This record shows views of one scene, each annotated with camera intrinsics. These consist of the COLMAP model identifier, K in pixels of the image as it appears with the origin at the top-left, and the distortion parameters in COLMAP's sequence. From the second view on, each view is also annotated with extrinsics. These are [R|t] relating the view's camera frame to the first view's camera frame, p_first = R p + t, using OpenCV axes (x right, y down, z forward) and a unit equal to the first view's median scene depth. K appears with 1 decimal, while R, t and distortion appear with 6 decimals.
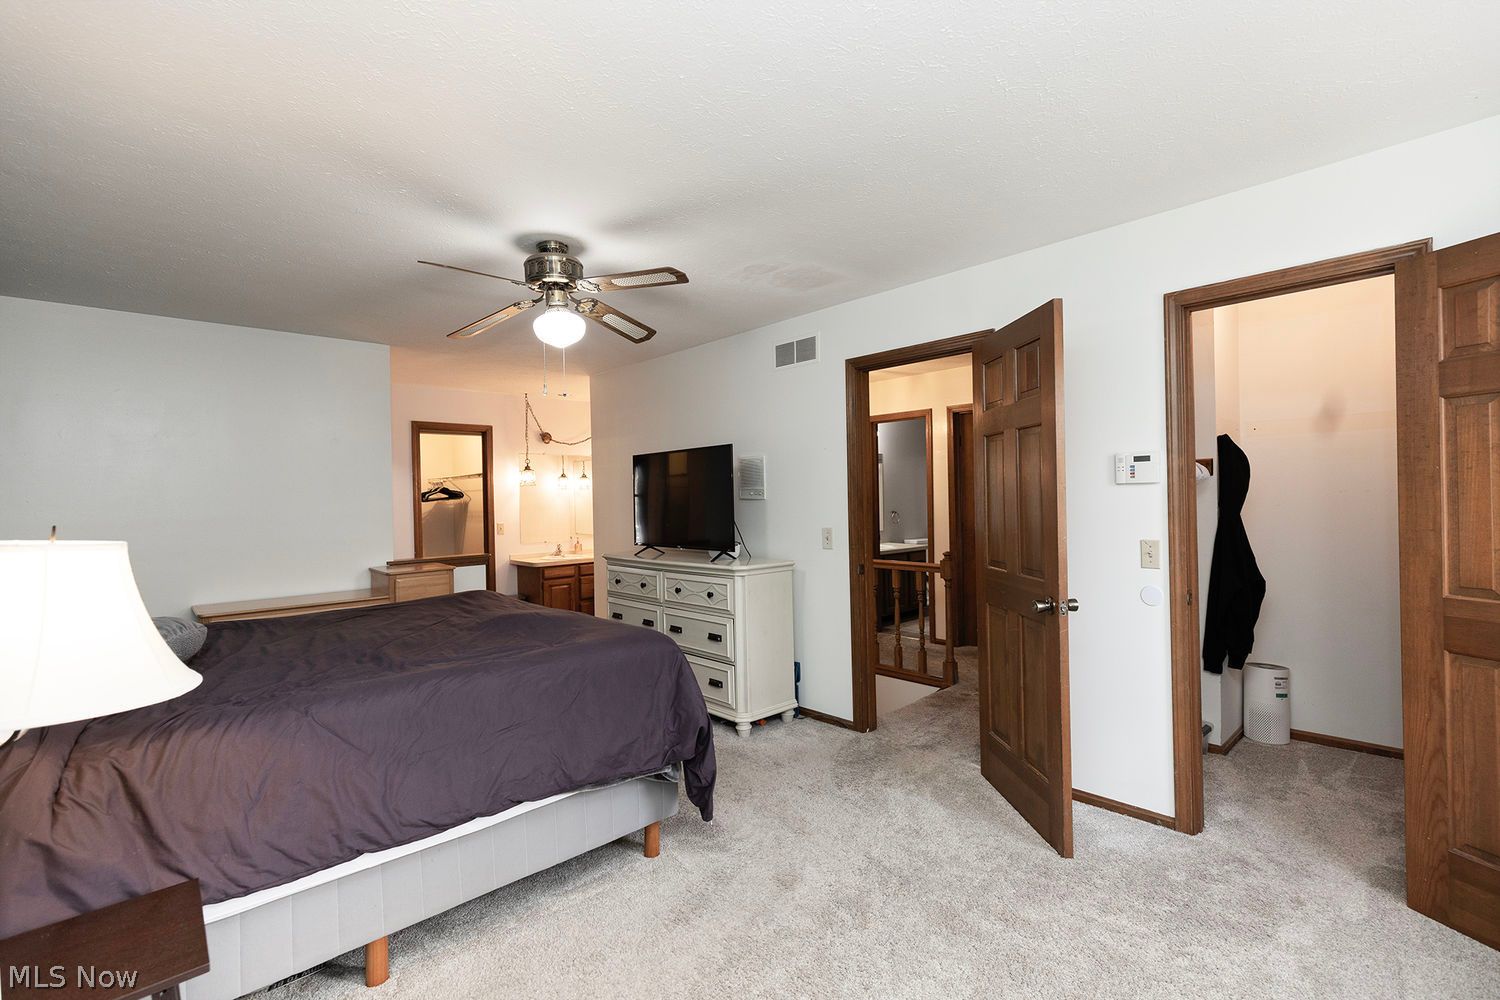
lens RADIAL K [[672.2, 0, 762.3], [0, 672.2, 497.2], [0, 0, 1]] dist [0.003489, 0.000263]
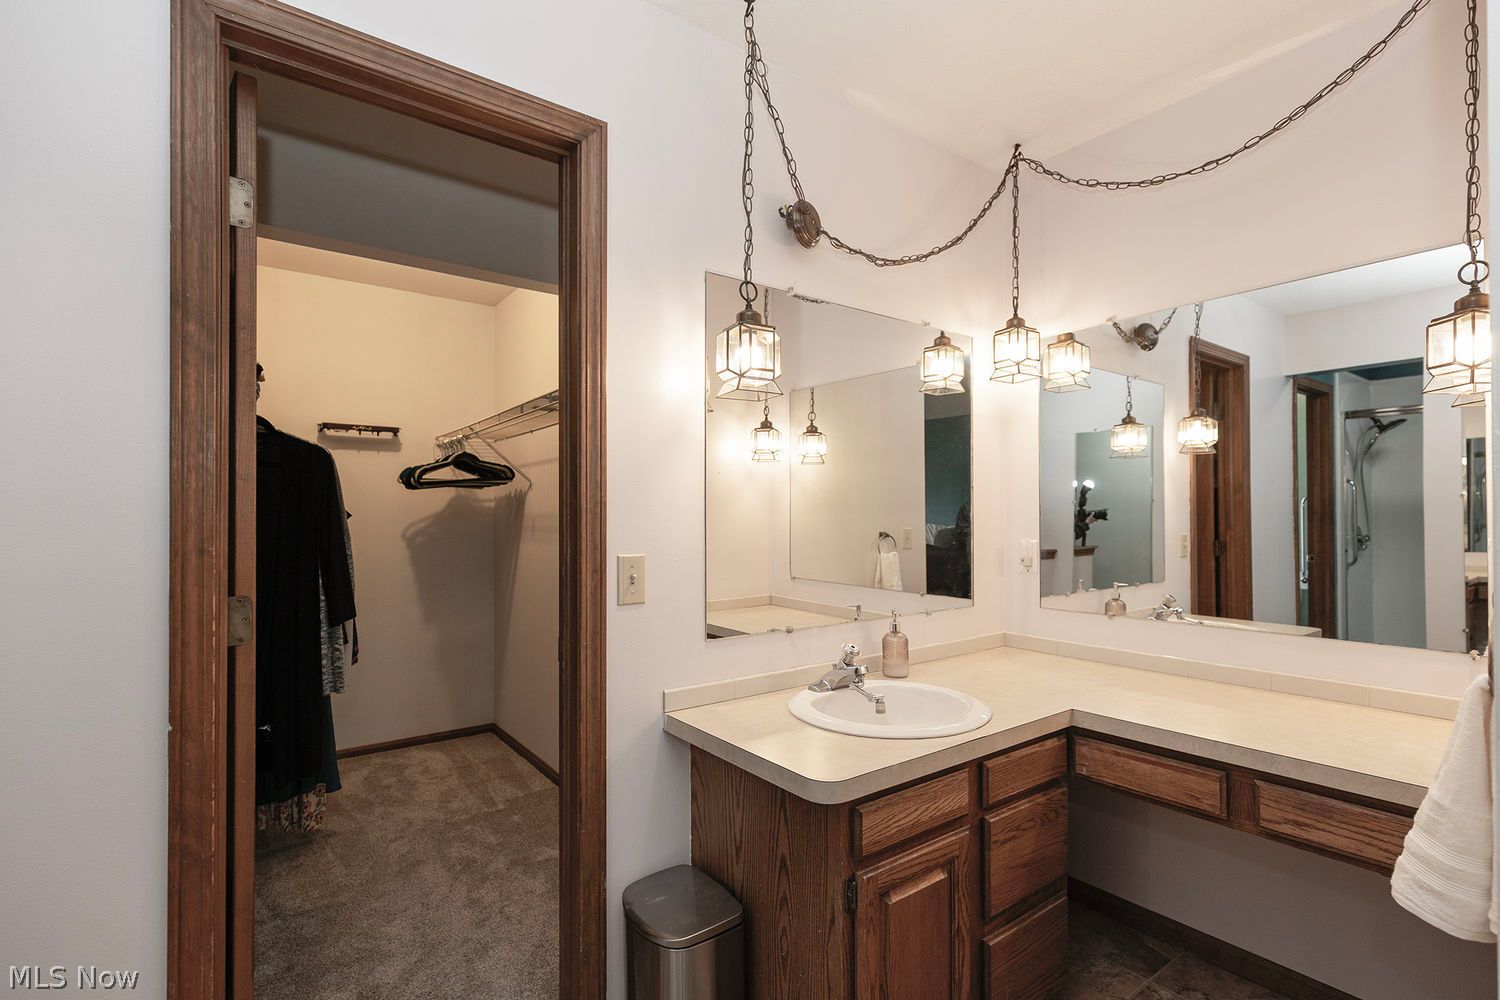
lens RADIAL K [[672.2, 0, 762.3], [0, 672.2, 497.2], [0, 0, 1]] dist [0.003489, 0.000263]
pose [[0.994281, 0.011148, -0.106213, -0.264376], [-0.014241, 0.999495, -0.028405, 0.019848], [0.105843, 0.029755, 0.993938, 0.640640]]
